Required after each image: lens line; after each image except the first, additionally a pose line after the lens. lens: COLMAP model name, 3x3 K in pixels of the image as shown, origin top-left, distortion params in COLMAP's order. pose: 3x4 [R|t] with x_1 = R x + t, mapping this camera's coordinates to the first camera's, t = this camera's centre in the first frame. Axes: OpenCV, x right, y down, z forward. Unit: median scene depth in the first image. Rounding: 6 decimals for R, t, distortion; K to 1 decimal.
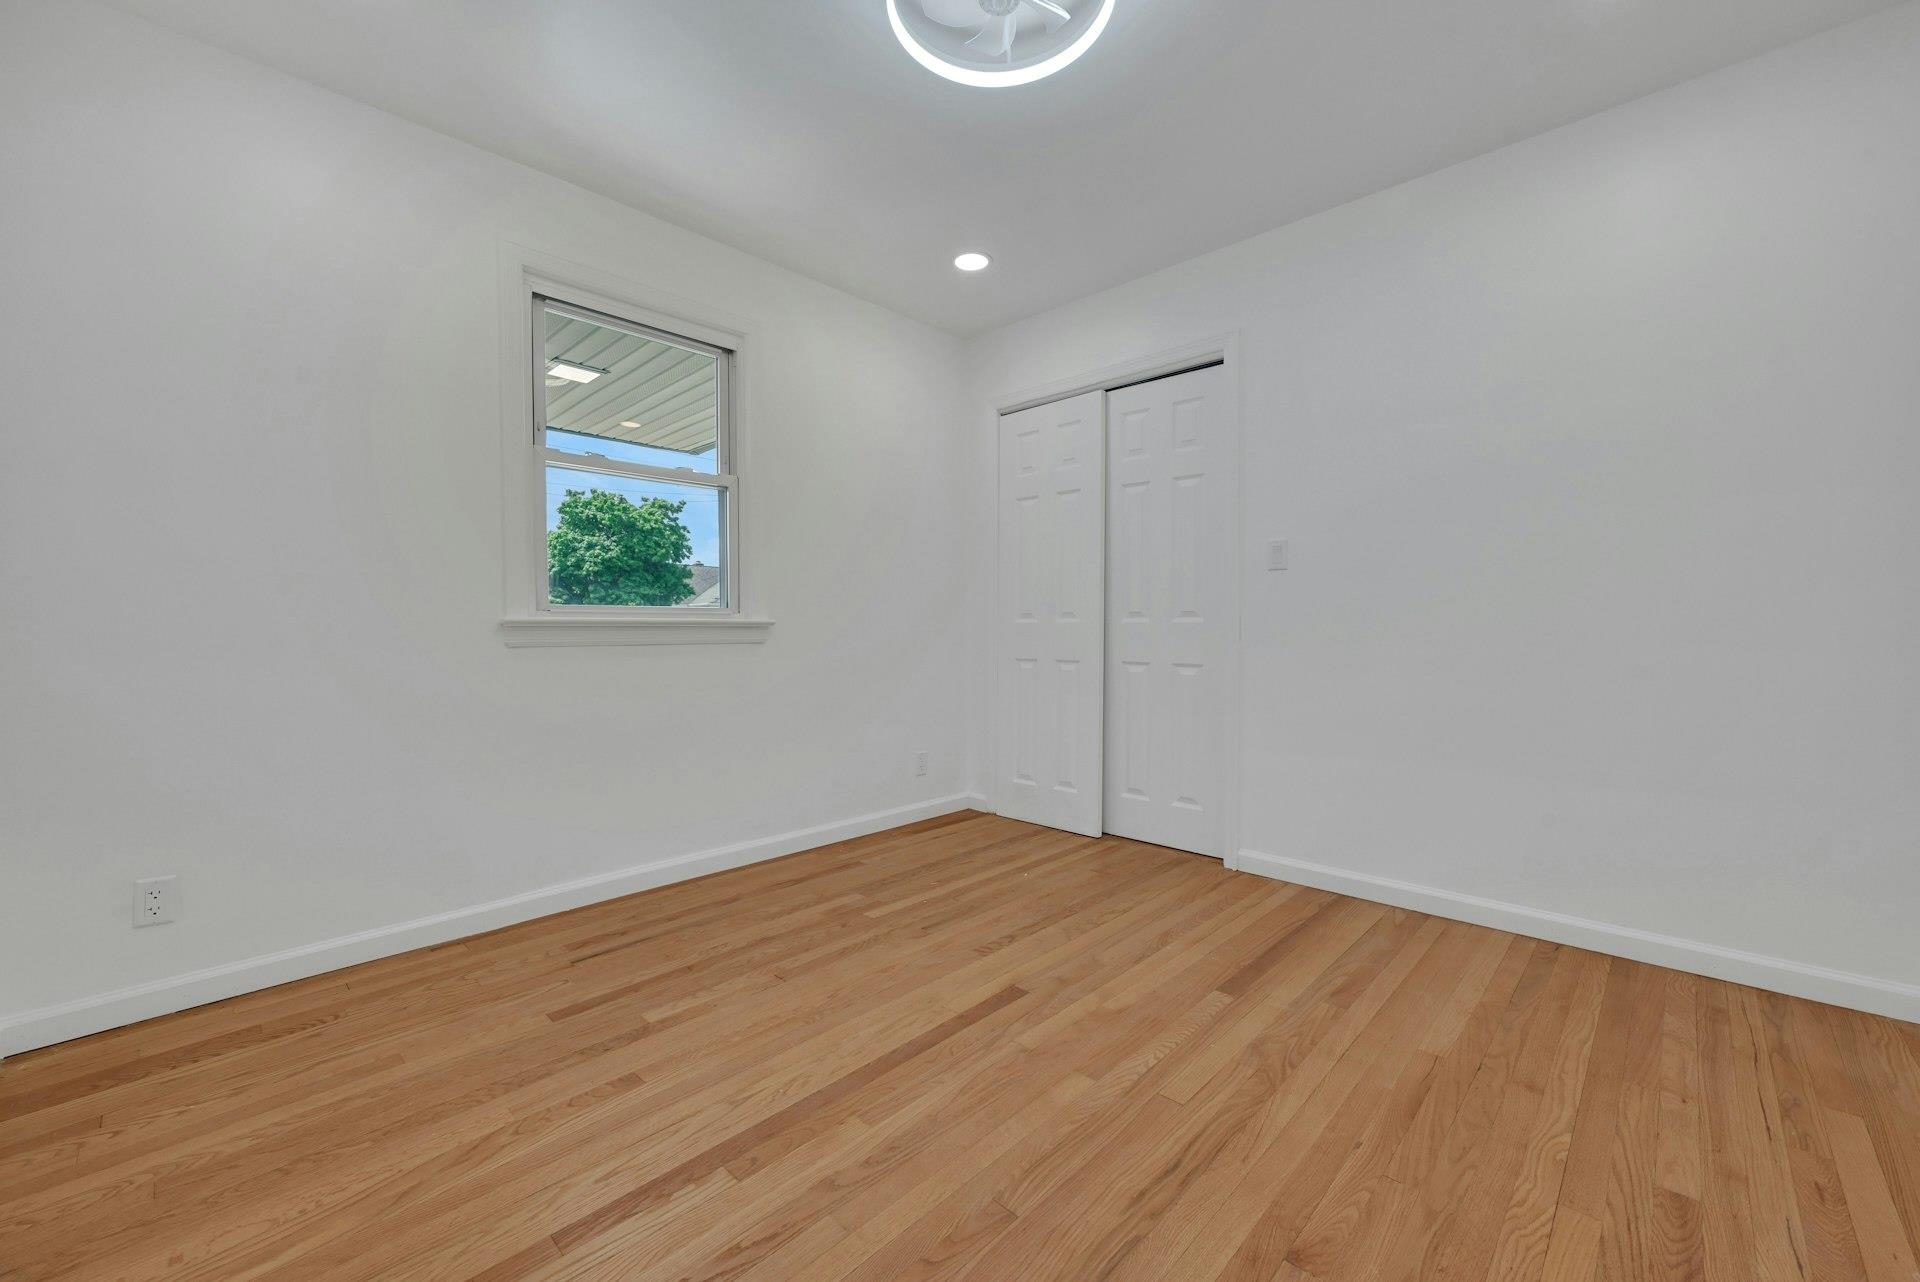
lens RADIAL K [[783.5, 0, 957.4], [0, 783.5, 631.7], [0, 0, 1]] dist [-0.000254, 0.000129]
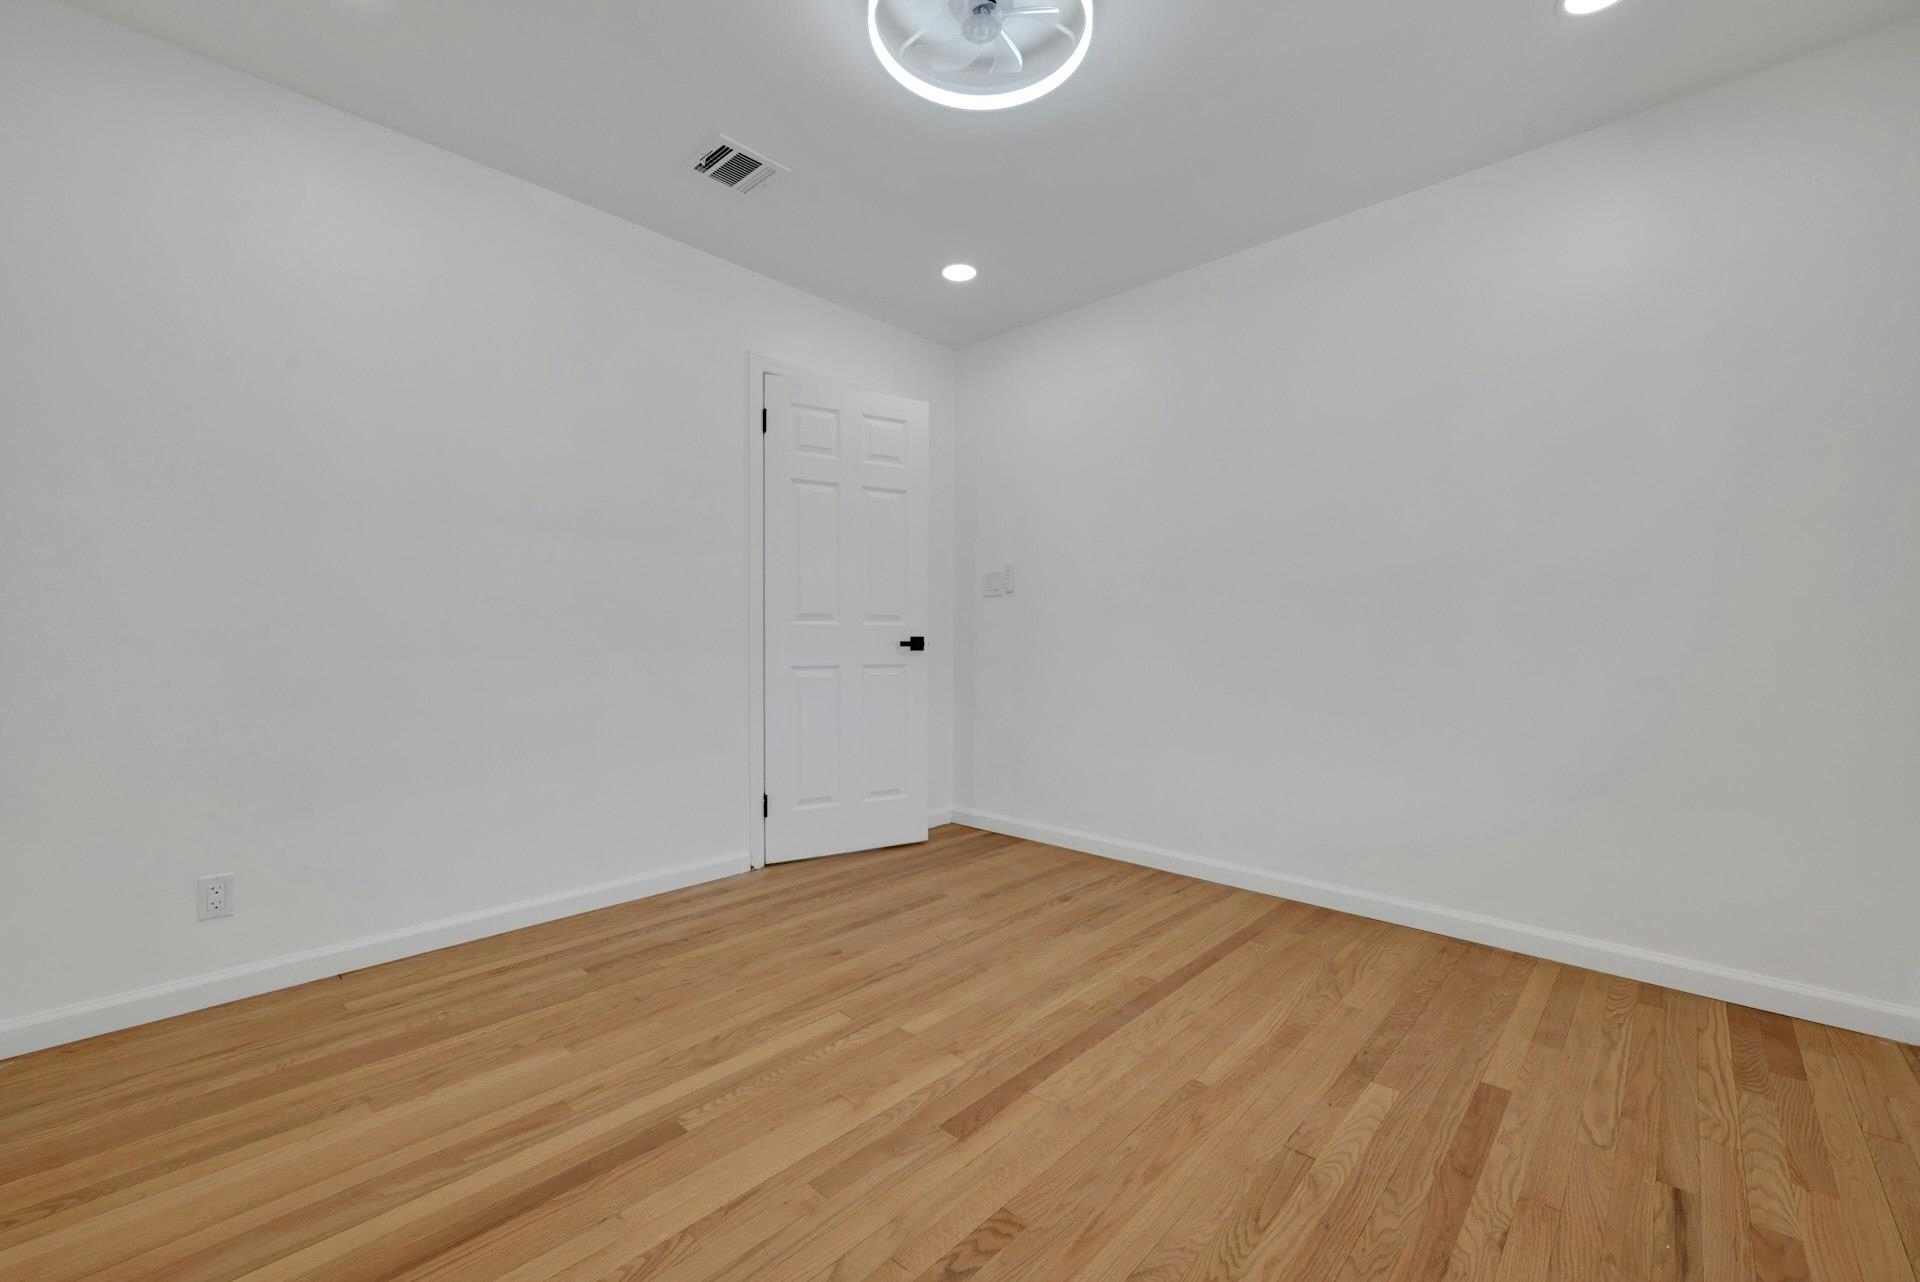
lens RADIAL K [[783.5, 0, 954.6], [0, 783.5, 639.3], [0, 0, 1]] dist [-0.000254, 0.000129]
pose [[-0.999982, 0.002504, -0.005477, 0.088916], [0.002437, 0.999922, 0.012274, -0.018045], [0.005508, 0.012260, -0.999910, 1.930702]]
